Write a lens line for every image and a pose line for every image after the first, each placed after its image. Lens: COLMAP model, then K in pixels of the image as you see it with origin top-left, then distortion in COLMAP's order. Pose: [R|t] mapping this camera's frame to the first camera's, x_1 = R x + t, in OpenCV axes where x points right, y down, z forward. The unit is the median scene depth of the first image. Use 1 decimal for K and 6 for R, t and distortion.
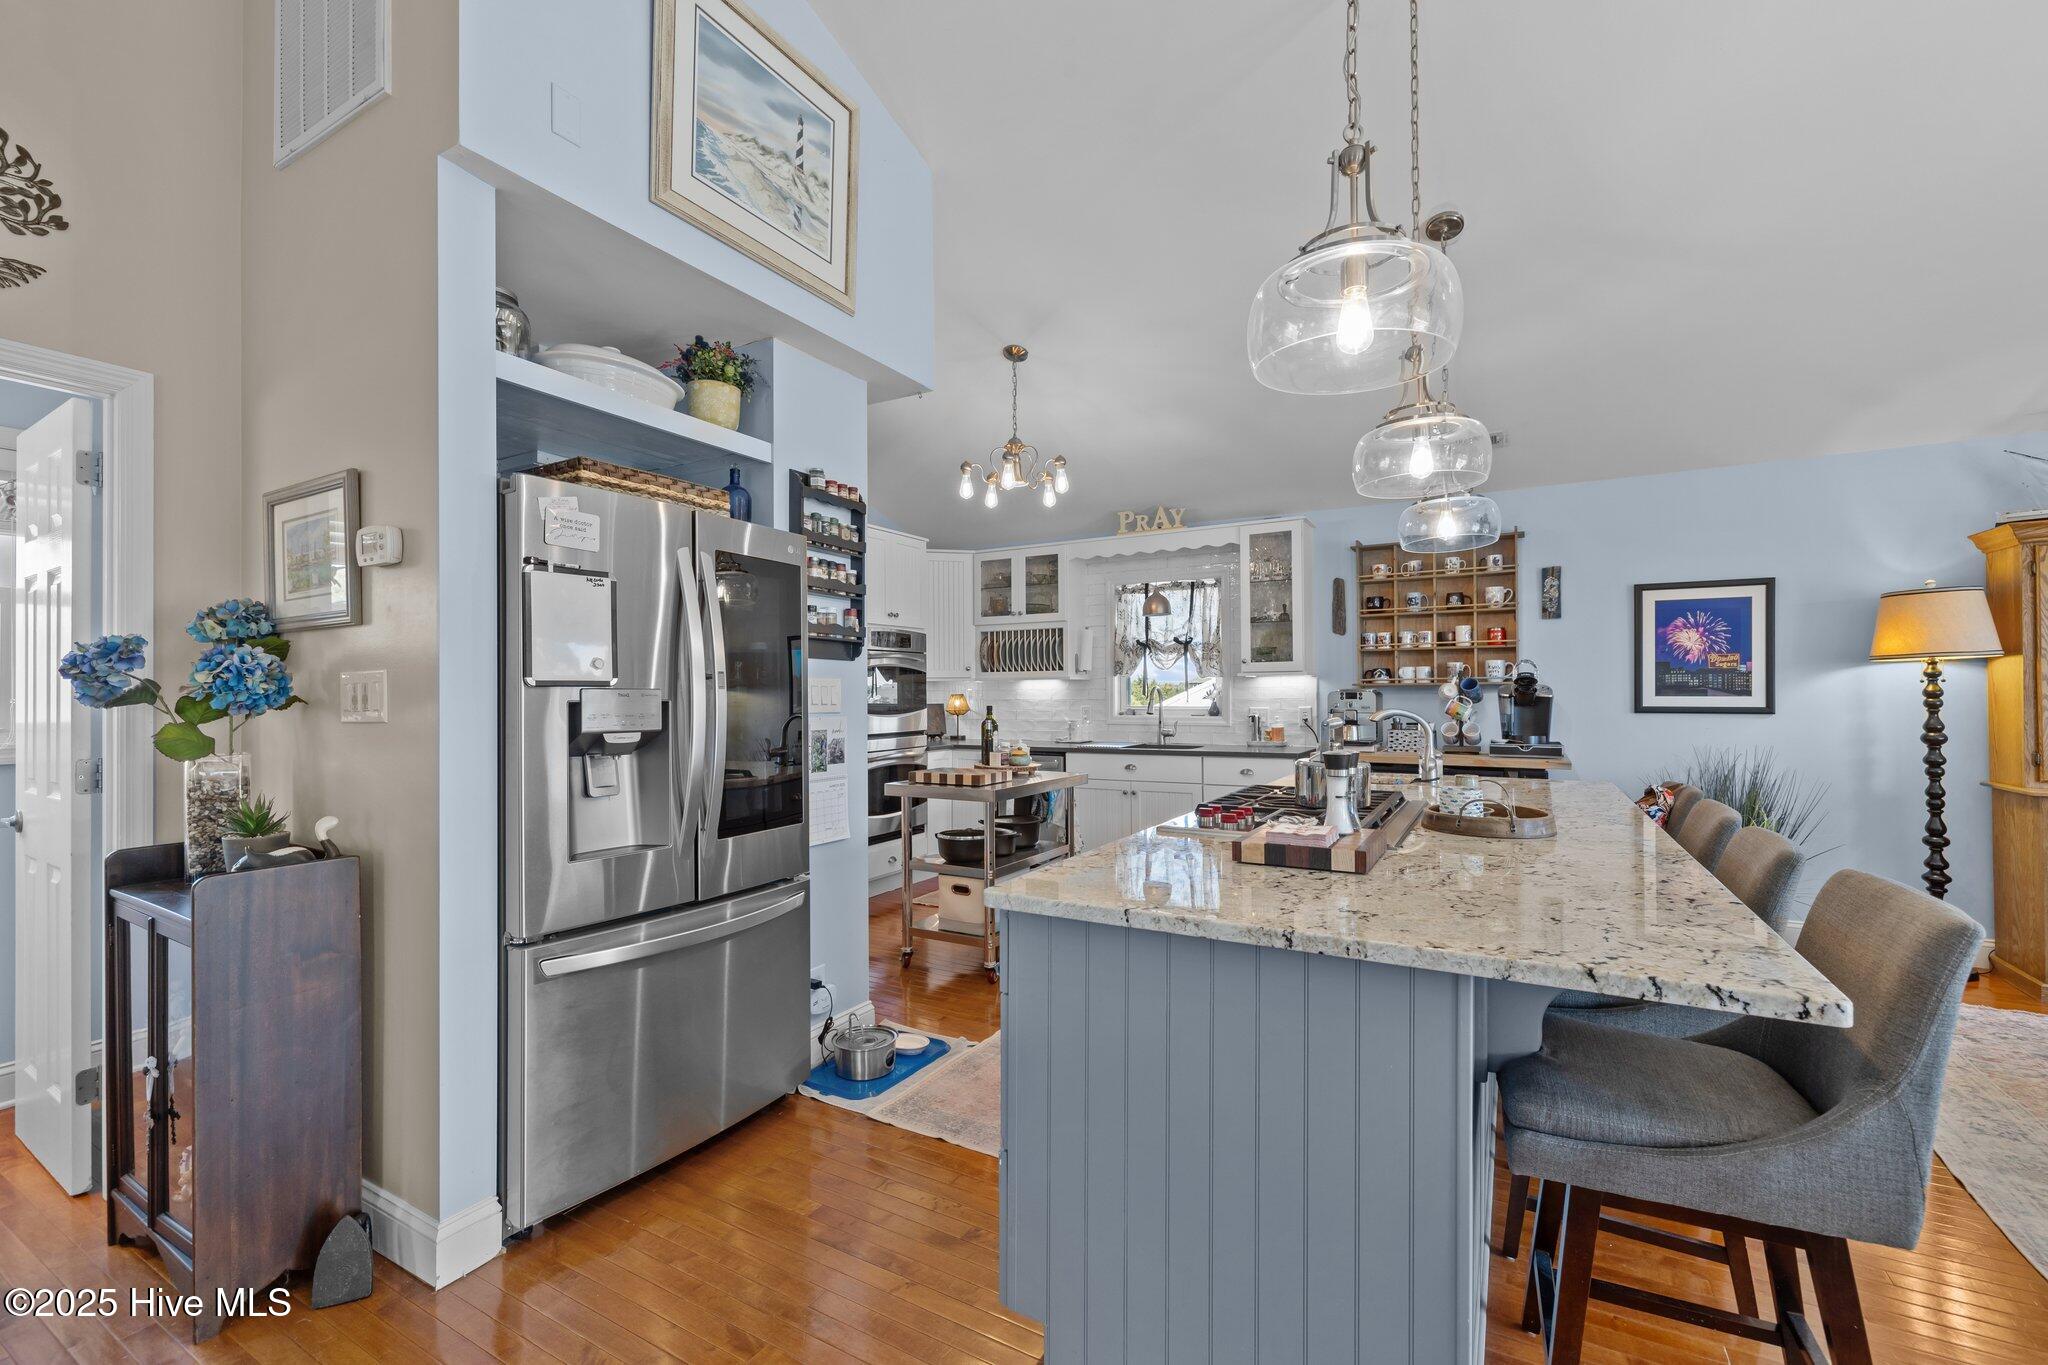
lens RADIAL K [[865.6, 0, 1017.3], [0, 865.6, 686.8], [0, 0, 1]] dist [-0.000393, 0.000255]
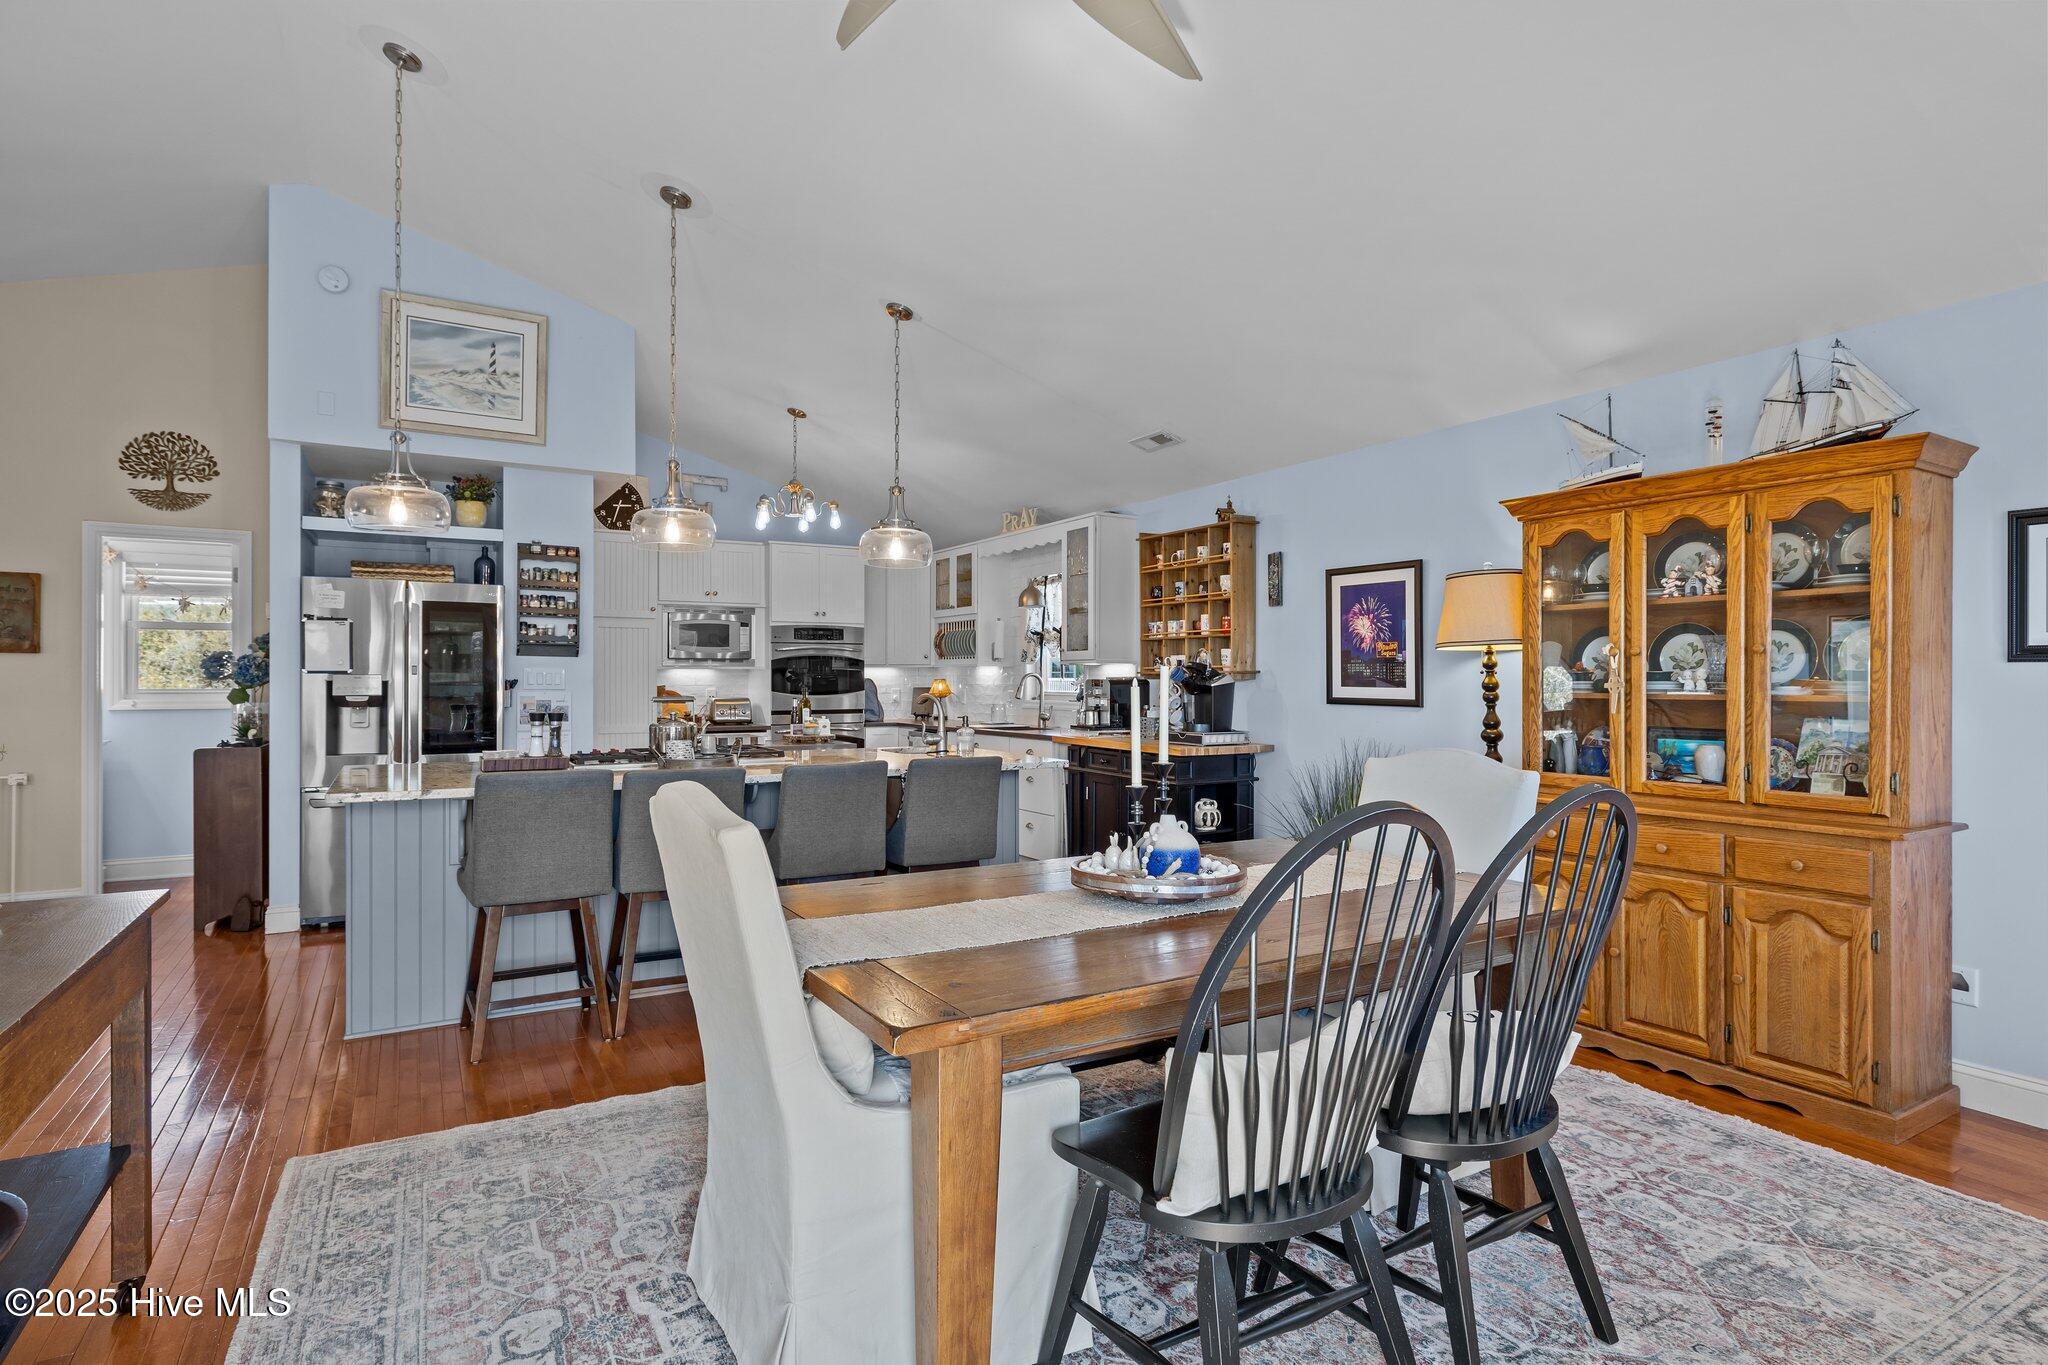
lens RADIAL K [[1040.2, 0, 1019.4], [0, 1040.2, 678.2], [0, 0, 1]] dist [0.000747, 0.000611]
pose [[0.868035, 0.007935, -0.496439, 1.159235], [-0.003257, 0.999942, 0.010288, -0.010571], [0.496492, -0.007313, 0.868010, -0.193966]]
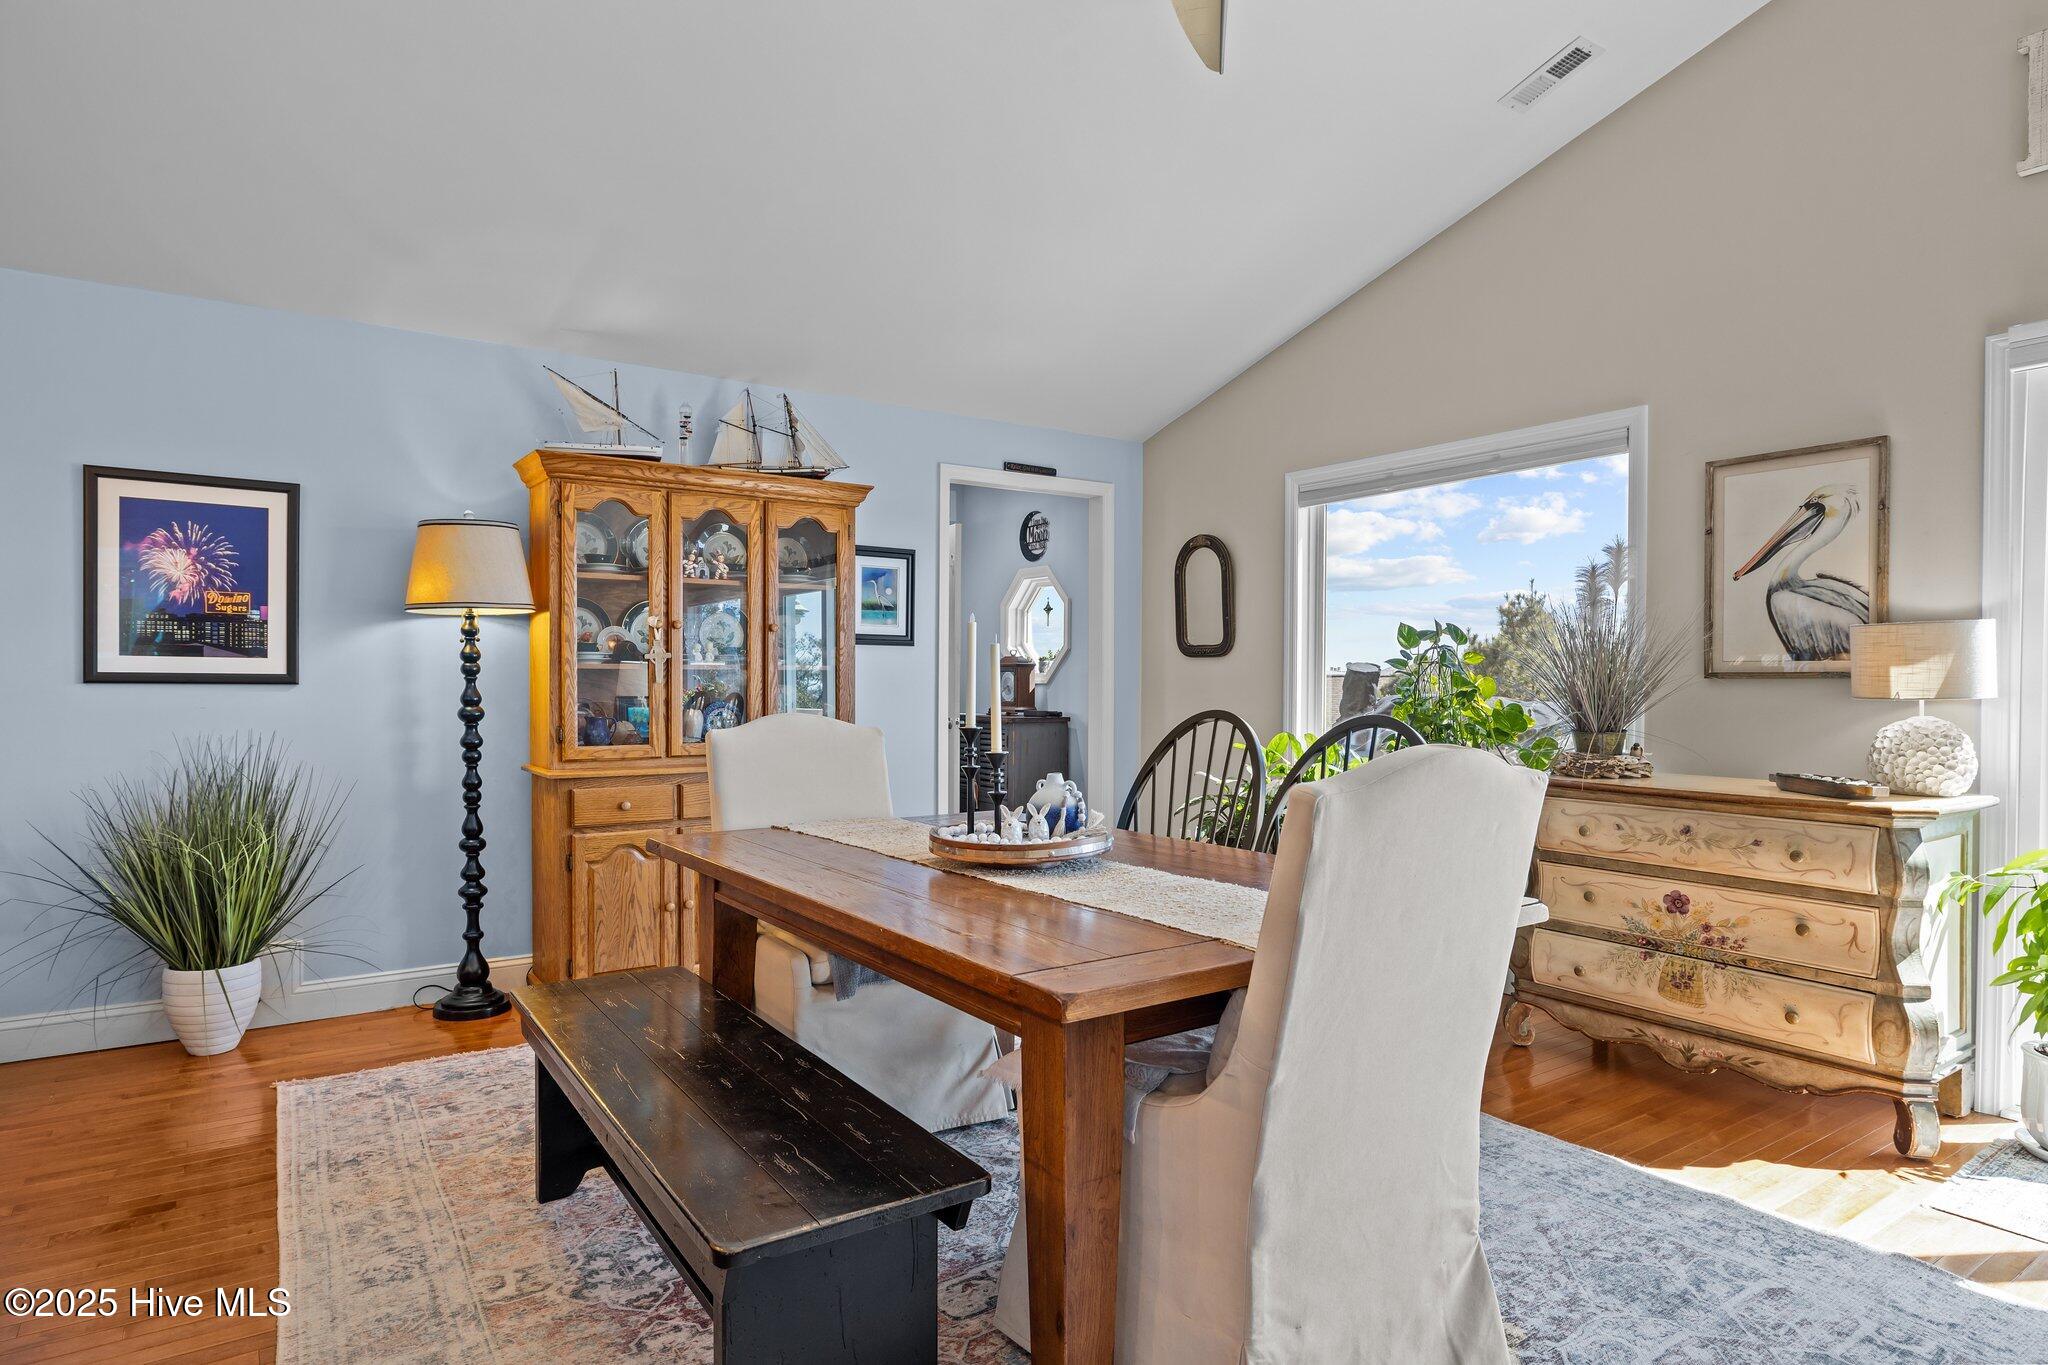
lens RADIAL K [[1147.1, 0, 1023.4], [0, 1147.1, 693.2], [0, 0, 1]] dist [-0.002060, -0.000779]
pose [[0.430829, -0.002513, 0.902430, 0.335344], [-0.016337, 0.999811, 0.010584, 0.021642], [-0.902286, -0.019303, 0.430706, 0.101921]]
